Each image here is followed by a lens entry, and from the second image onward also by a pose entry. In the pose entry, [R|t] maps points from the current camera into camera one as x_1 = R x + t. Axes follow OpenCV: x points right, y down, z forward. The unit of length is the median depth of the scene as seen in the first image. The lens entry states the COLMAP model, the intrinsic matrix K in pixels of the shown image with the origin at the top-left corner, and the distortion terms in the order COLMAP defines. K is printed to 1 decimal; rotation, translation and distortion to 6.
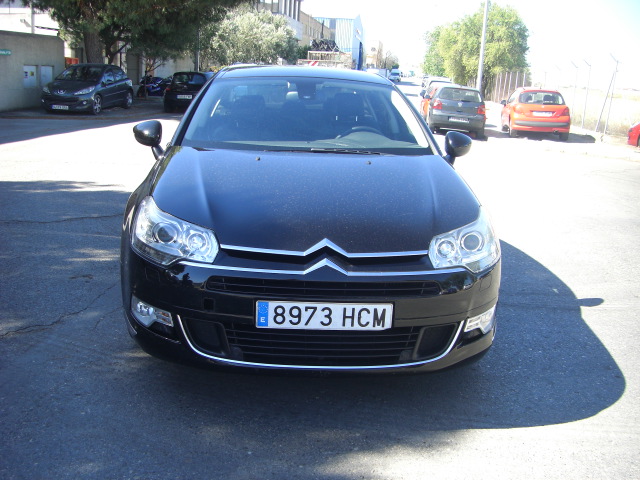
lens RADIAL K [[730.7, 0, 320.6], [0, 730.7, 237.9], [0, 0, 1]] dist [-0.159881, 0.000000]
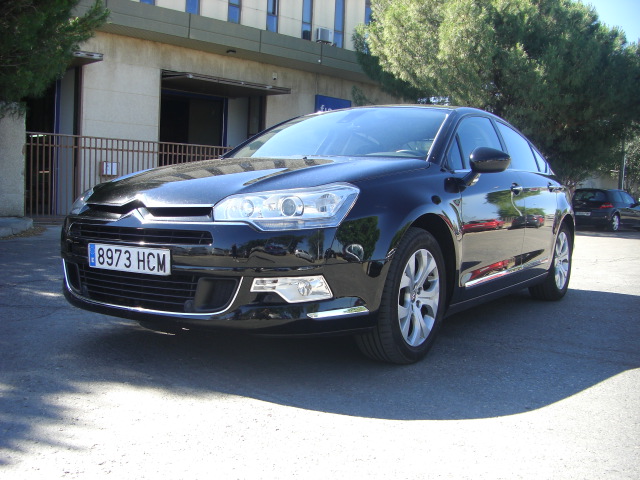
lens RADIAL K [[730.7, 0, 317.6], [0, 730.7, 244.3], [0, 0, 1]] dist [-0.159881, 0.000000]
pose [[0.796065, 0.014023, -0.605048, 0.914270], [-0.122770, 0.982688, -0.138753, 0.203702], [0.592628, 0.184738, 0.784005, 0.293991]]
